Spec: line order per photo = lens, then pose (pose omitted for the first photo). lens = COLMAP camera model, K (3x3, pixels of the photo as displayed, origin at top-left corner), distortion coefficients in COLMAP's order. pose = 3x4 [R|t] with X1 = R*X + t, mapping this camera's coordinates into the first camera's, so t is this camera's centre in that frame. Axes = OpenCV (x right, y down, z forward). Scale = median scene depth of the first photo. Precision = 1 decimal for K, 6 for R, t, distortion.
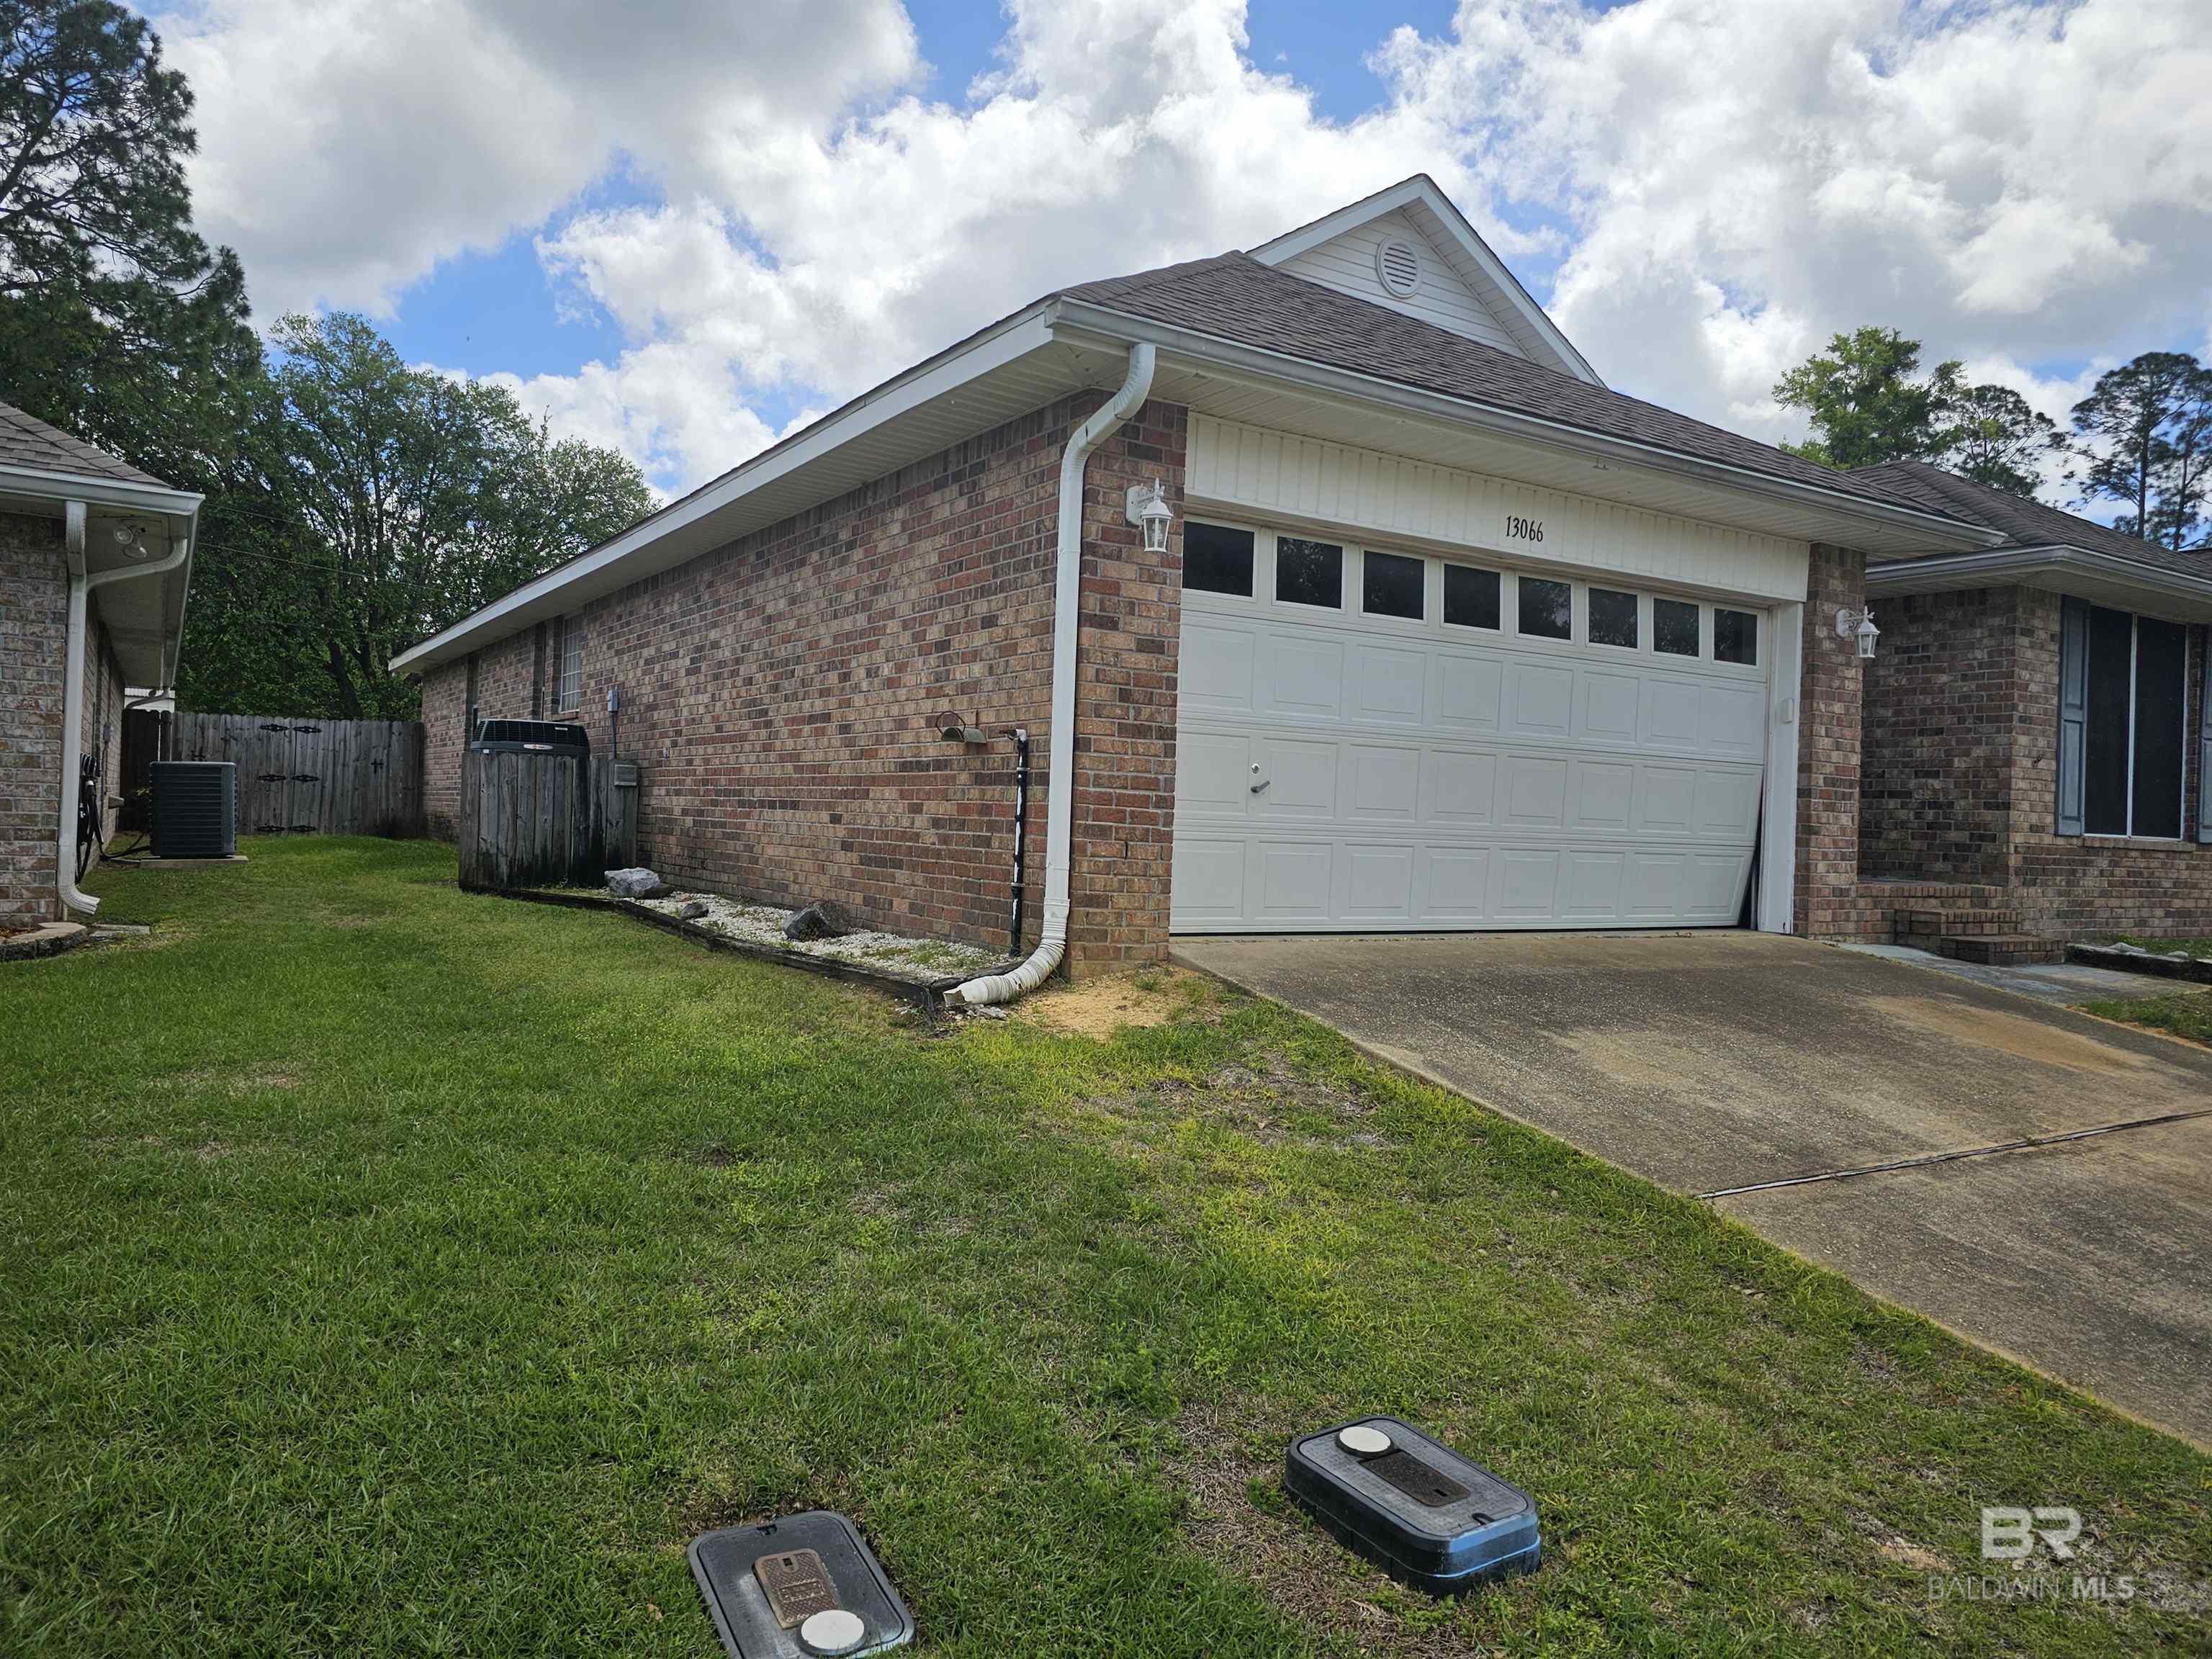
lens RADIAL K [[1515.0, 0, 1139.4], [0, 1515.0, 828.7], [0, 0, 1]] dist [0.123167, -0.187502]
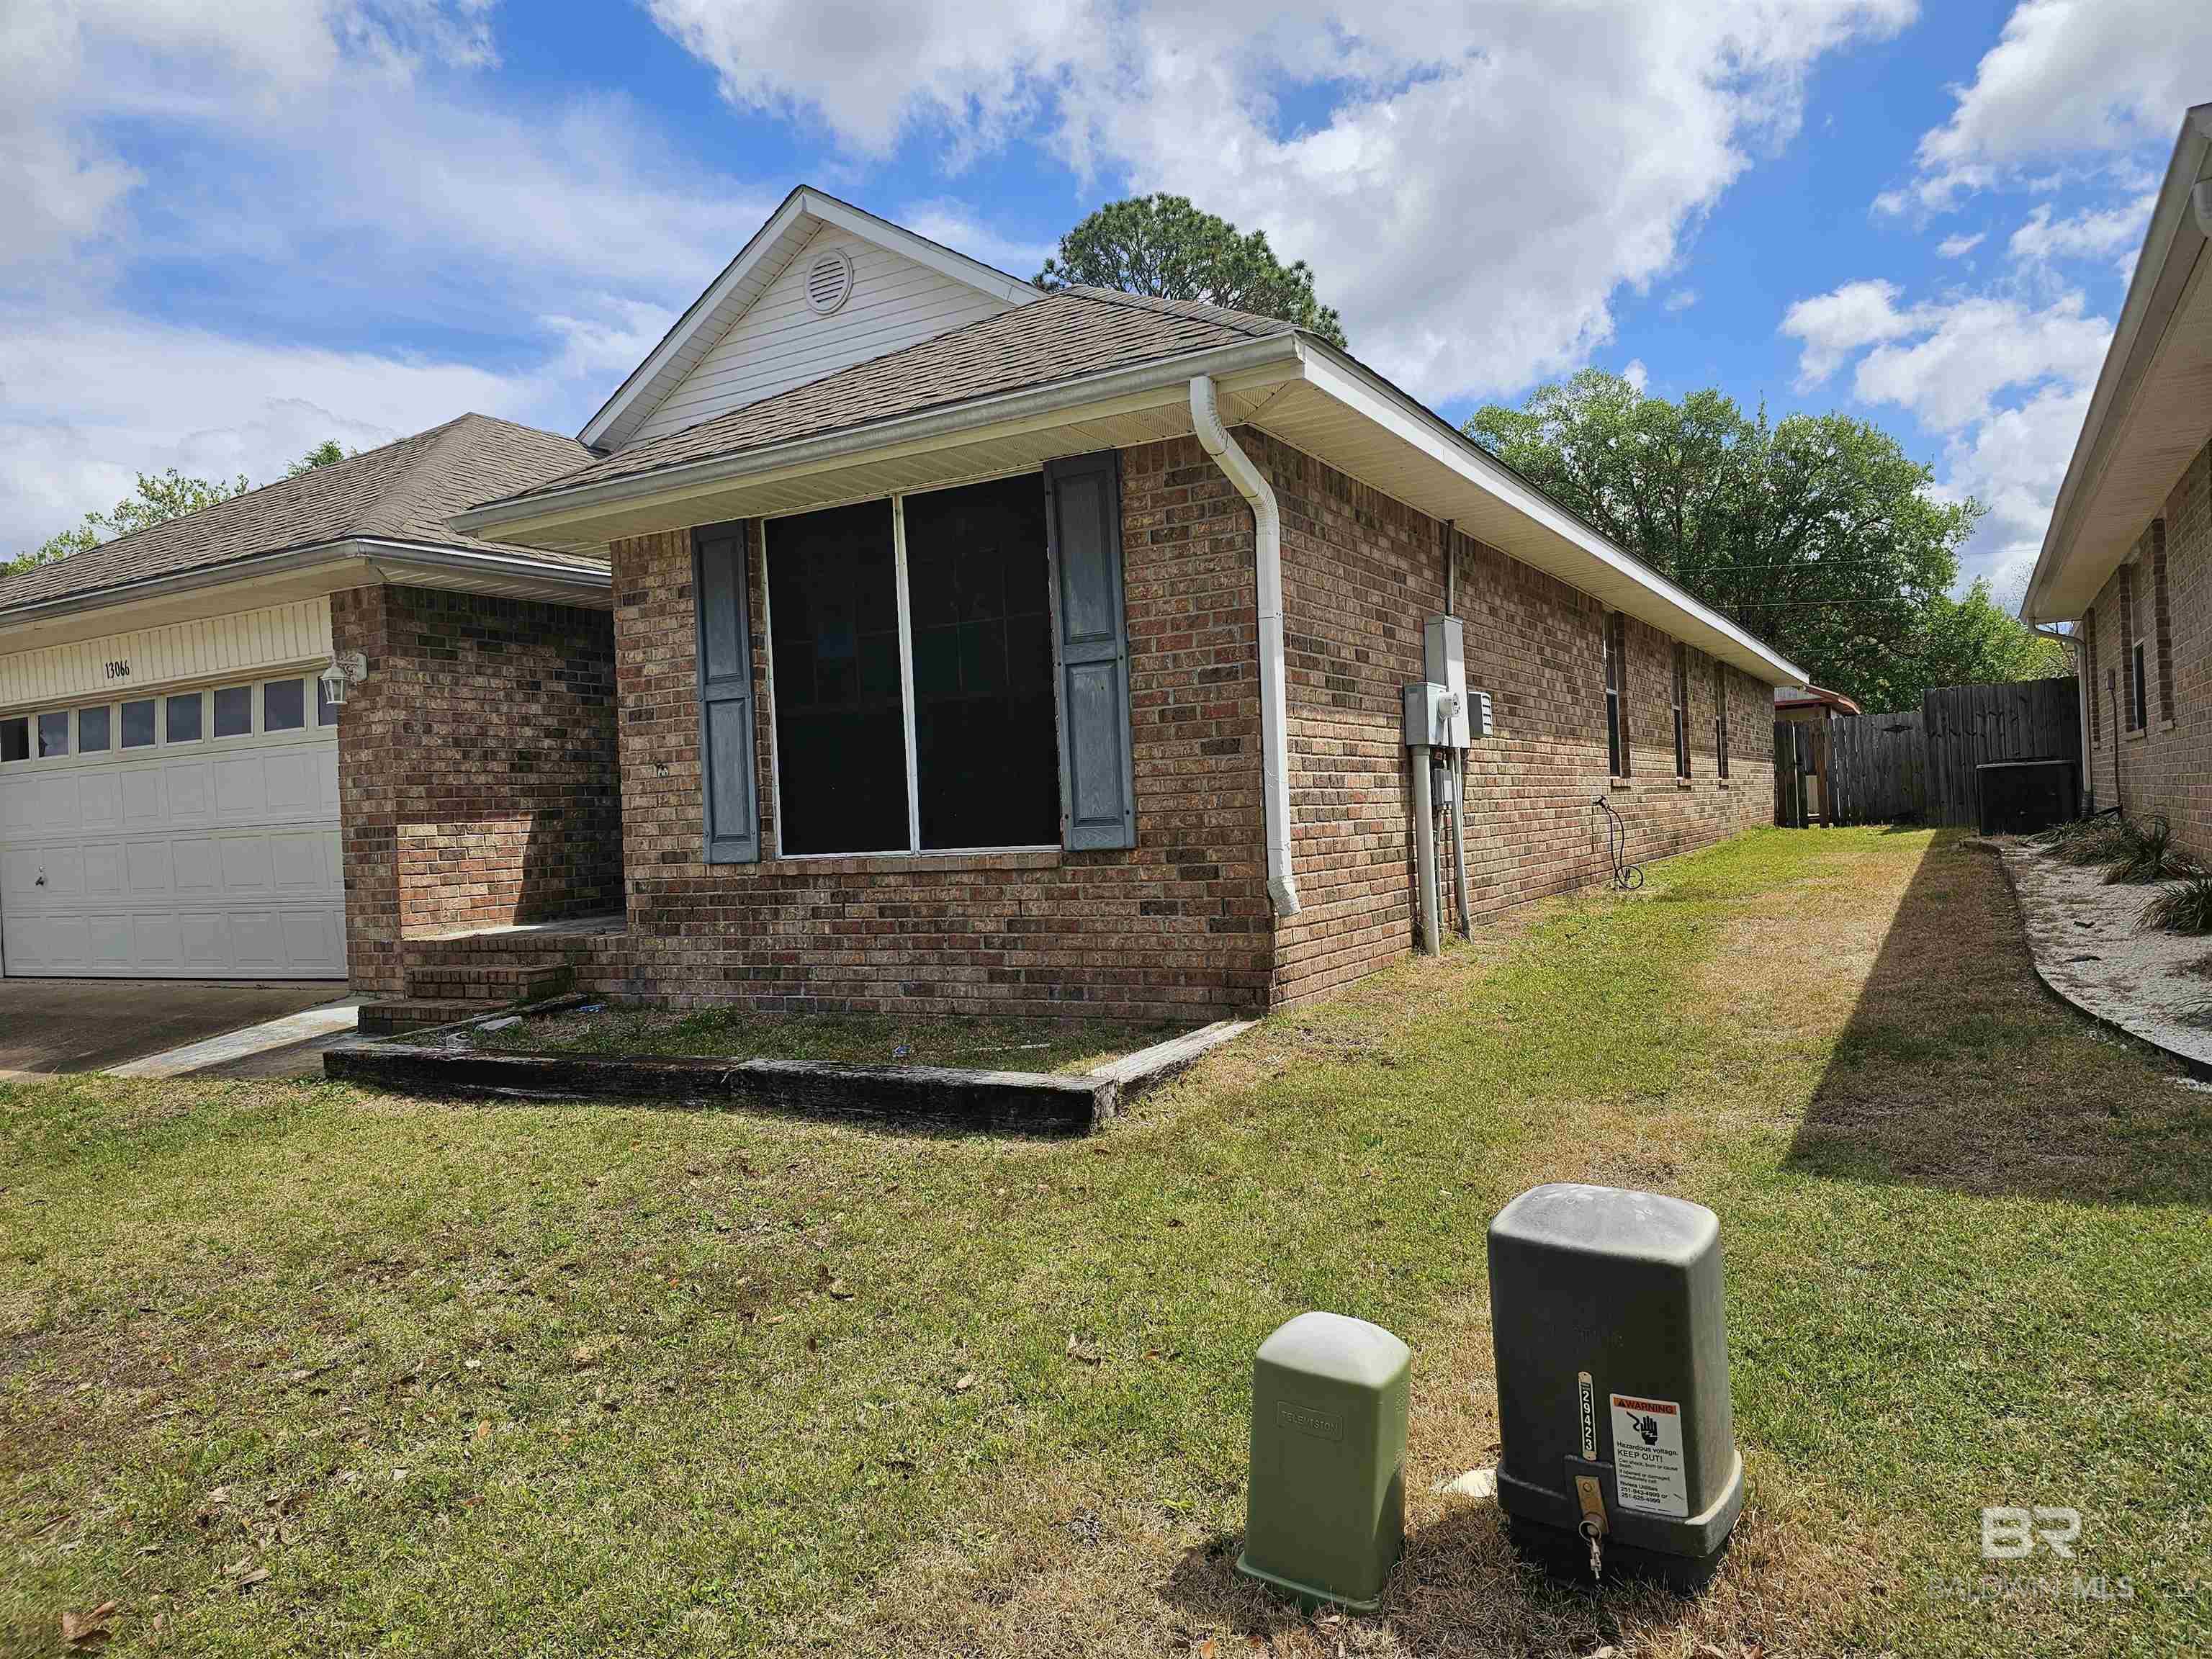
lens RADIAL K [[1515.0, 0, 1139.4], [0, 1515.0, 828.7], [0, 0, 1]] dist [0.123167, -0.187502]
pose [[0.457667, -0.053143, -0.887534, 1.518546], [0.059996, 0.997783, -0.028807, 0.023698], [0.887097, -0.040065, 0.459840, 0.980599]]
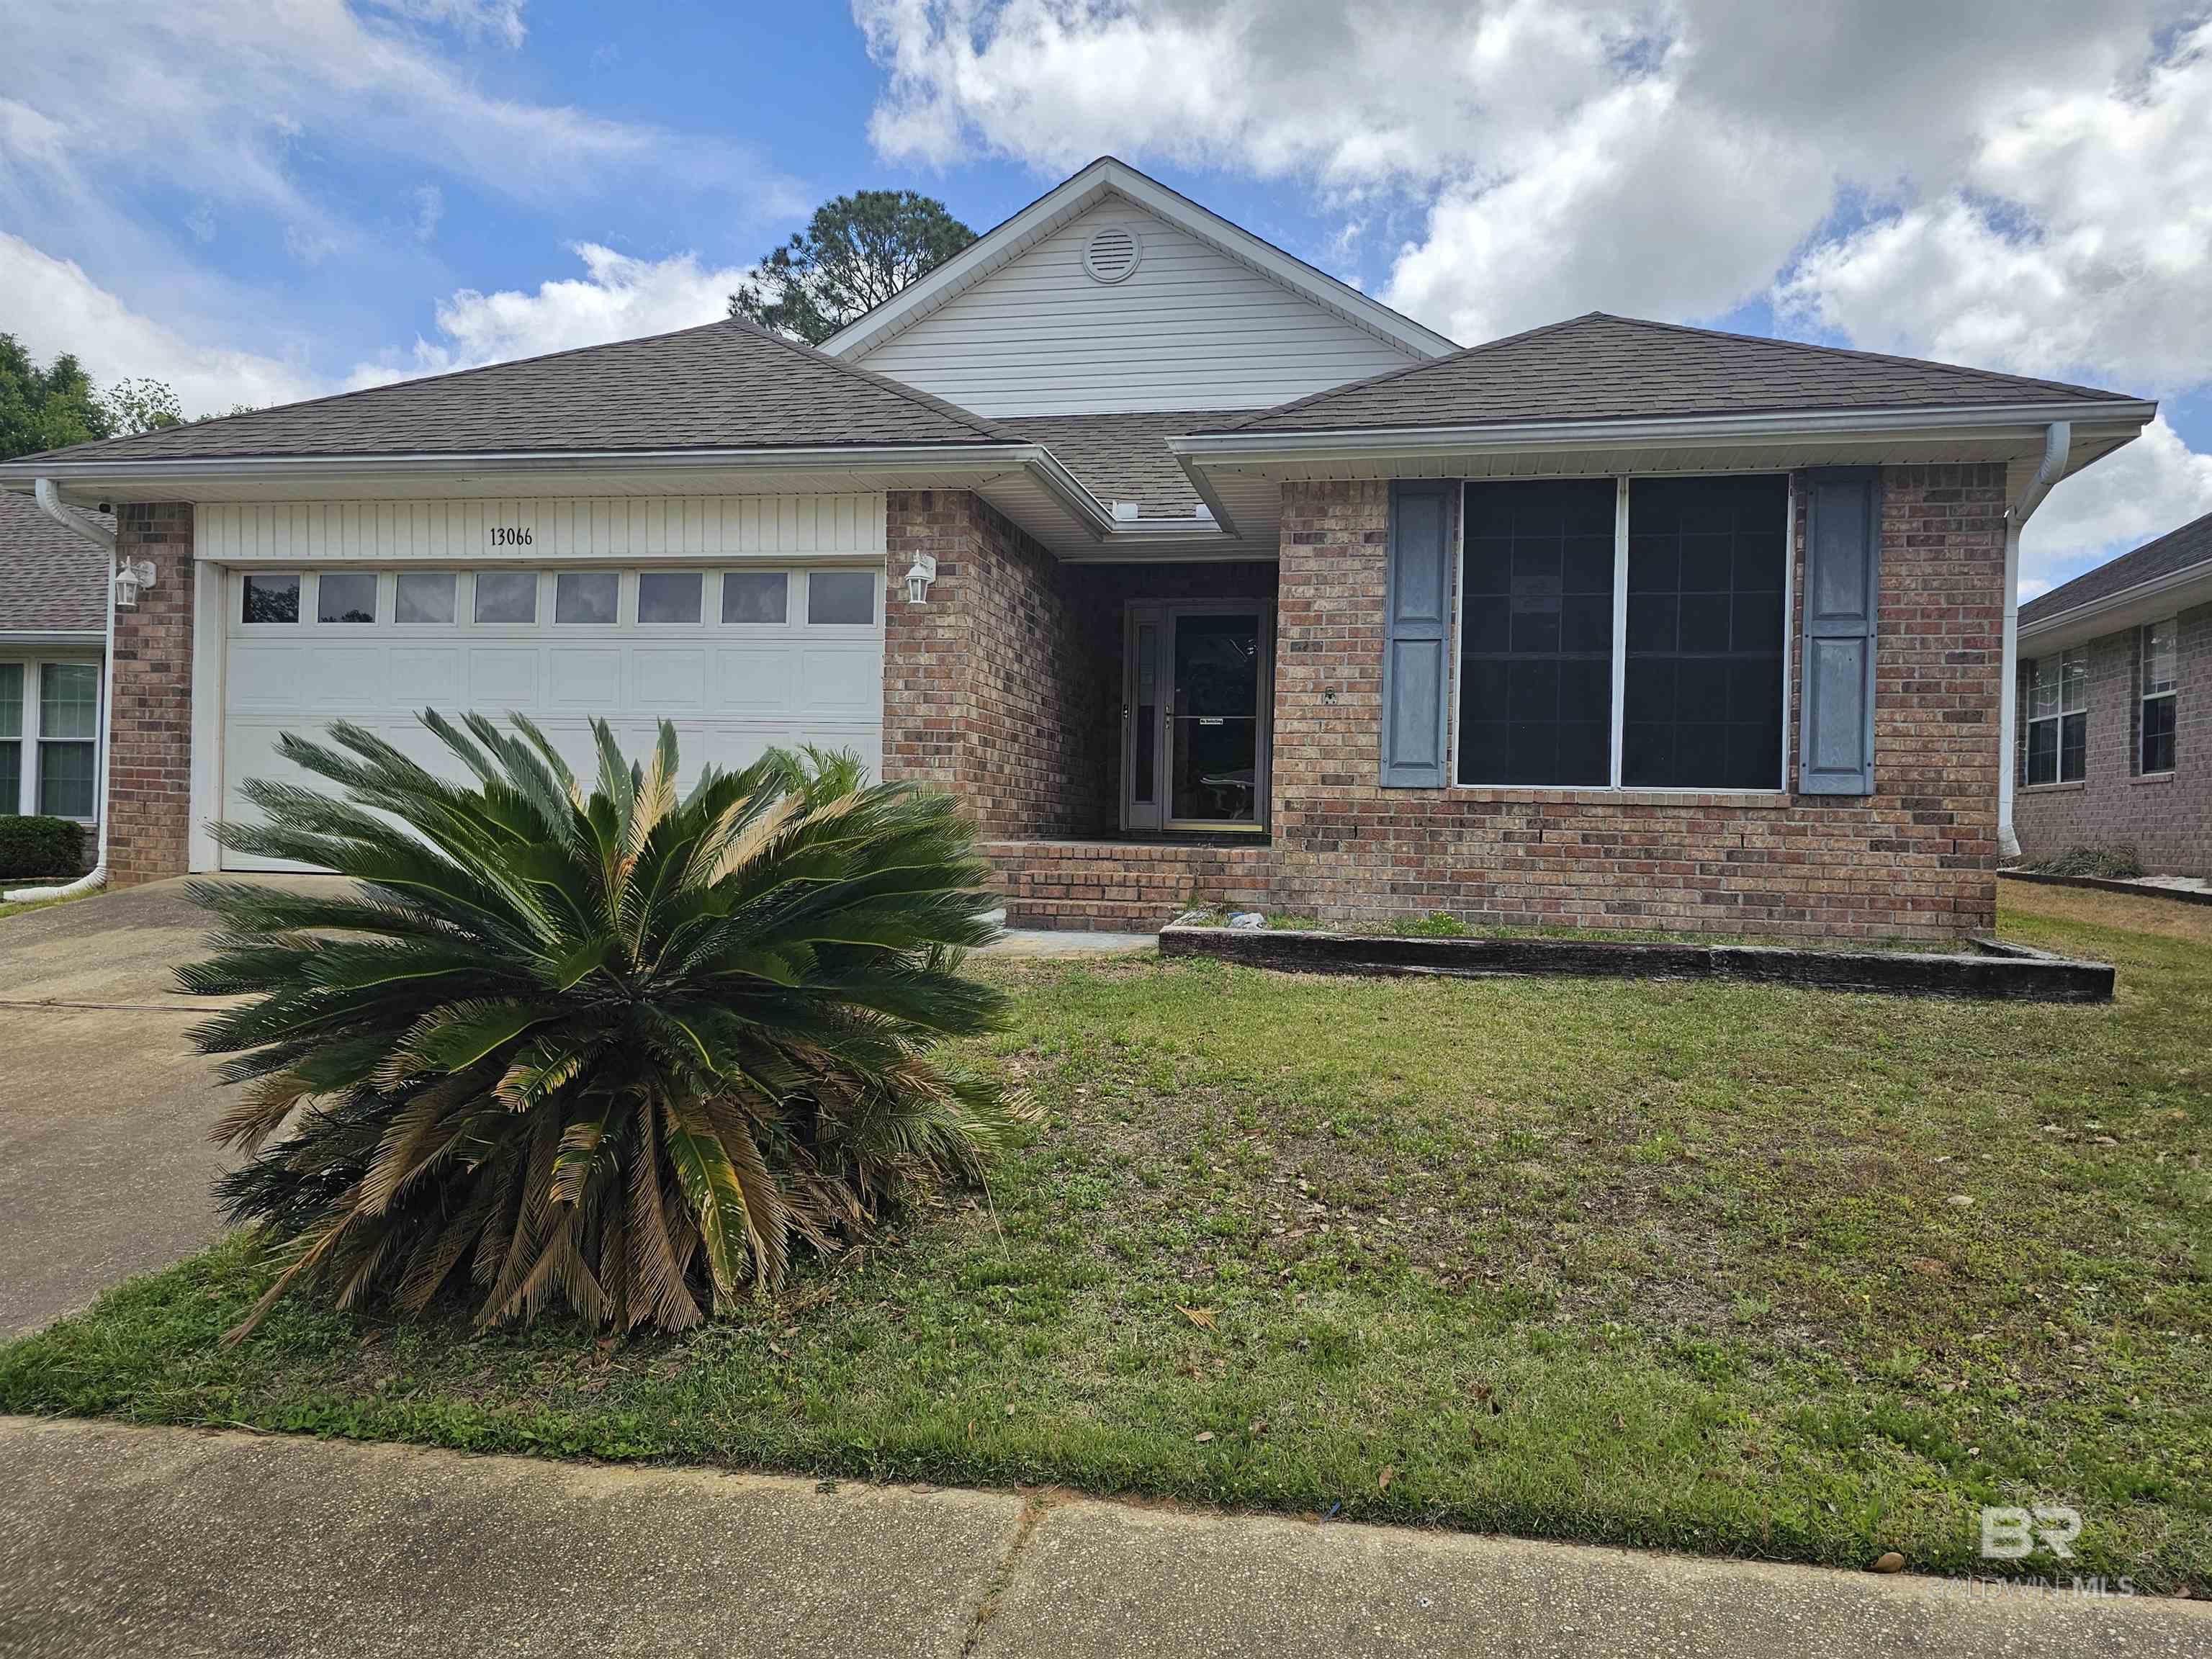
lens RADIAL K [[1515.0, 0, 1139.4], [0, 1515.0, 828.7], [0, 0, 1]] dist [0.123167, -0.187502]
pose [[0.723193, -0.023271, -0.690254, 1.196360], [0.000452, 0.999448, -0.033222, 0.058851], [0.690646, 0.023714, 0.722804, 0.408733]]
